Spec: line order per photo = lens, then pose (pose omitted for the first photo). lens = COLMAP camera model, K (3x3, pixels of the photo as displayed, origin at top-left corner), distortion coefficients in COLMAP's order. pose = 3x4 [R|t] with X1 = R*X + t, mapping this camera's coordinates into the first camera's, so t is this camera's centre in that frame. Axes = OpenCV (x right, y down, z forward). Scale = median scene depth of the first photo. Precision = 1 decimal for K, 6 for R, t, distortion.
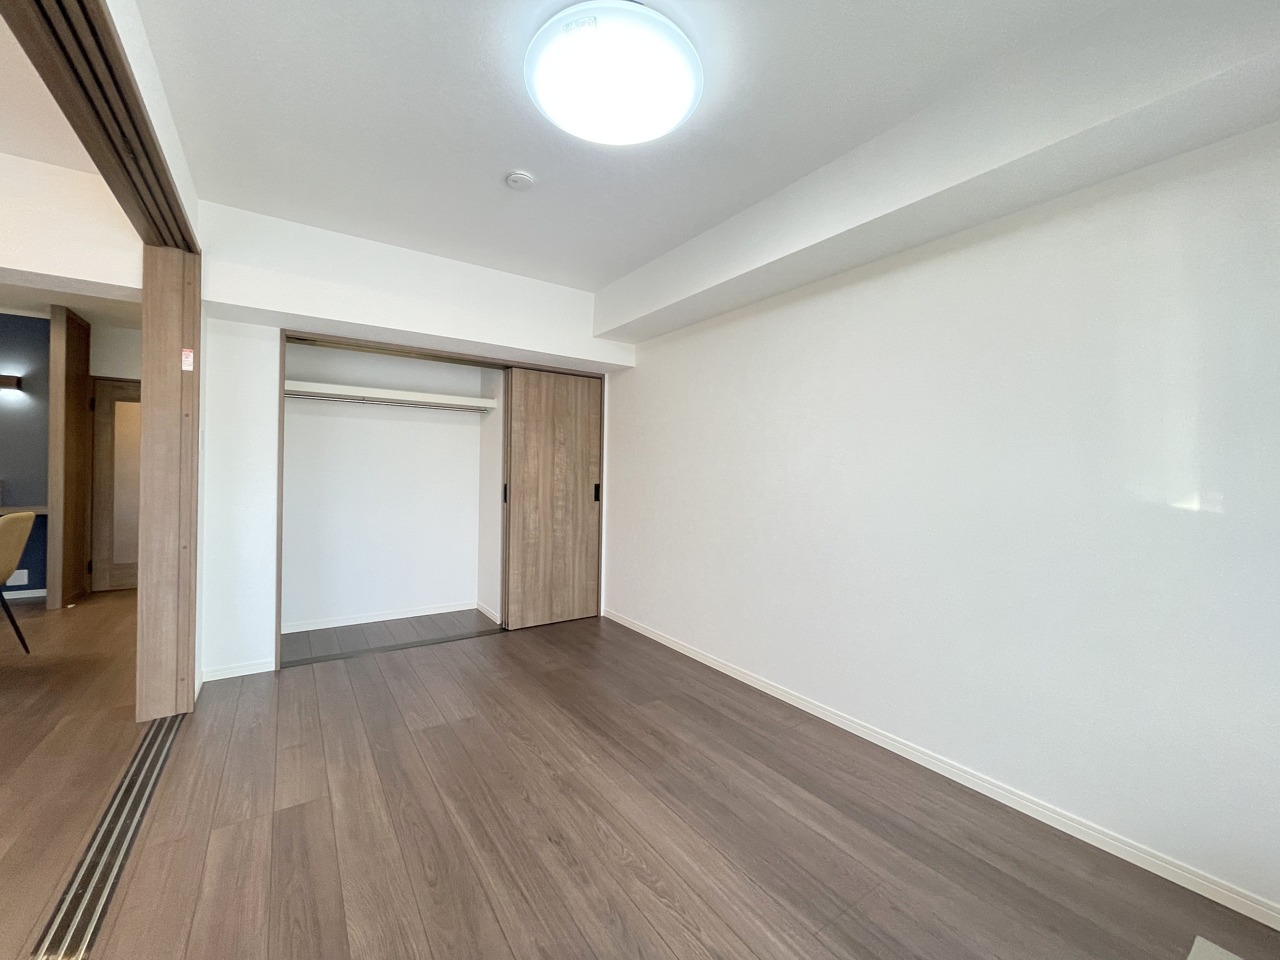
lens RADIAL K [[507.0, 0, 633.4], [0, 507.0, 475.2], [0, 0, 1]] dist [-0.006763, 0.000851]
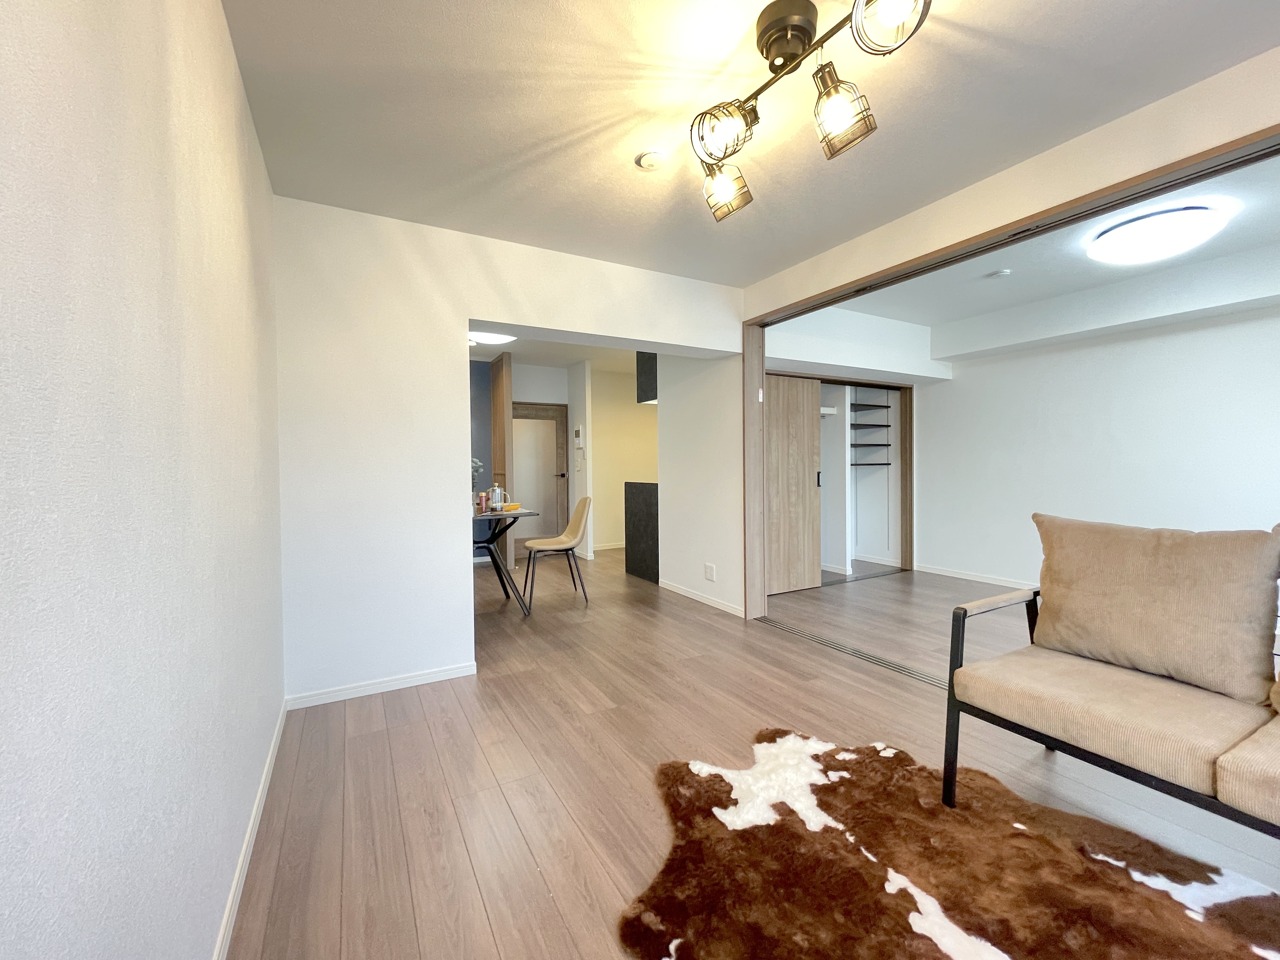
lens RADIAL K [[507.0, 0, 625.6], [0, 507.0, 471.4], [0, 0, 1]] dist [-0.006763, 0.000851]
pose [[0.994992, -0.027950, -0.095967, -1.172752], [0.028612, 0.999575, 0.005528, -0.008763], [0.095772, -0.008246, 0.995369, -0.641845]]
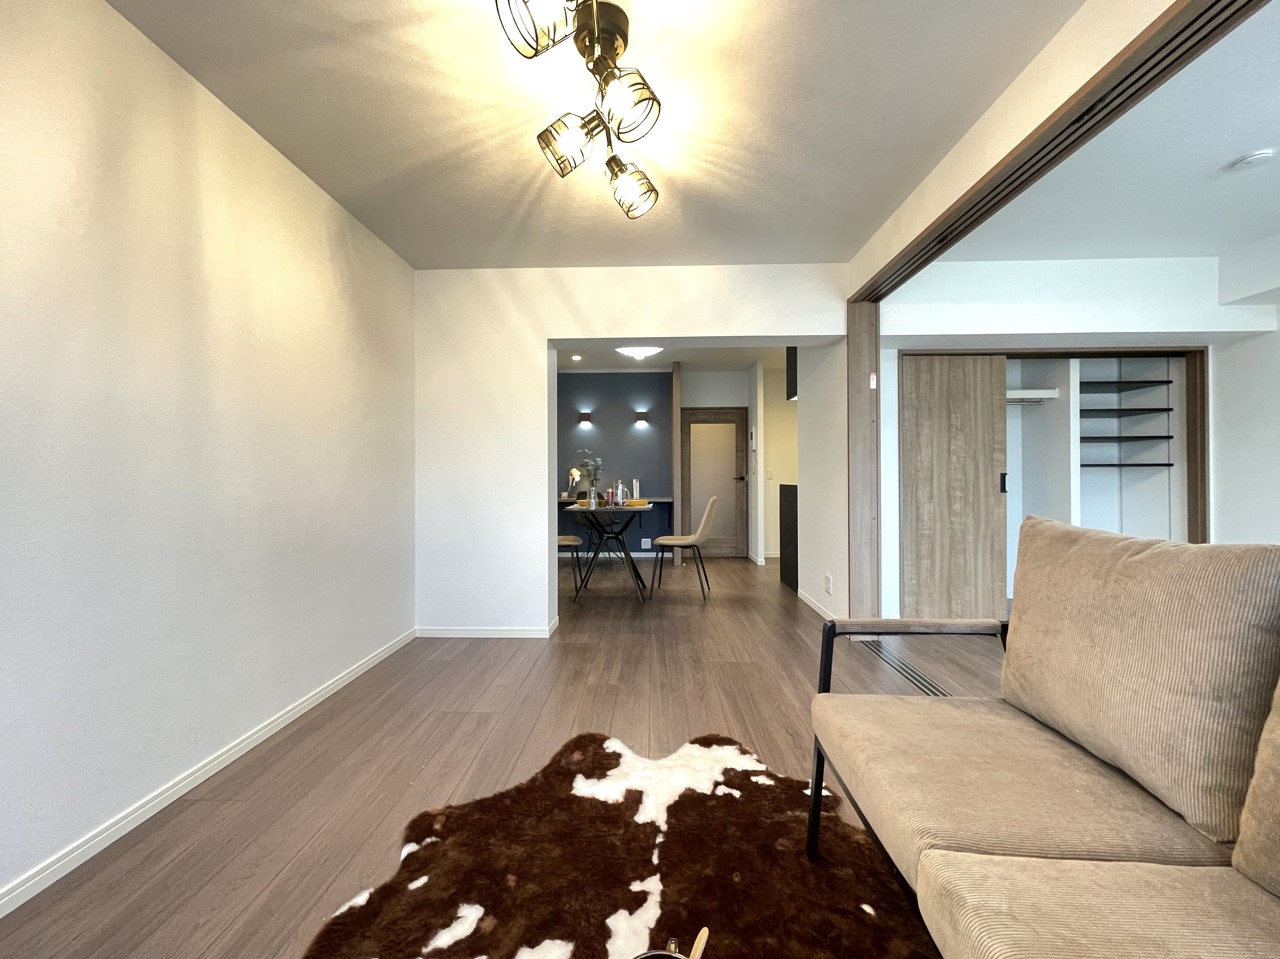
lens RADIAL K [[507.0, 0, 638.7], [0, 507.0, 473.8], [0, 0, 1]] dist [-0.006763, 0.000851]
pose [[0.810897, -0.024646, -0.584670, -0.609292], [0.015791, 0.999670, -0.020239, 0.040818], [0.584976, 0.007180, 0.811019, -0.490042]]
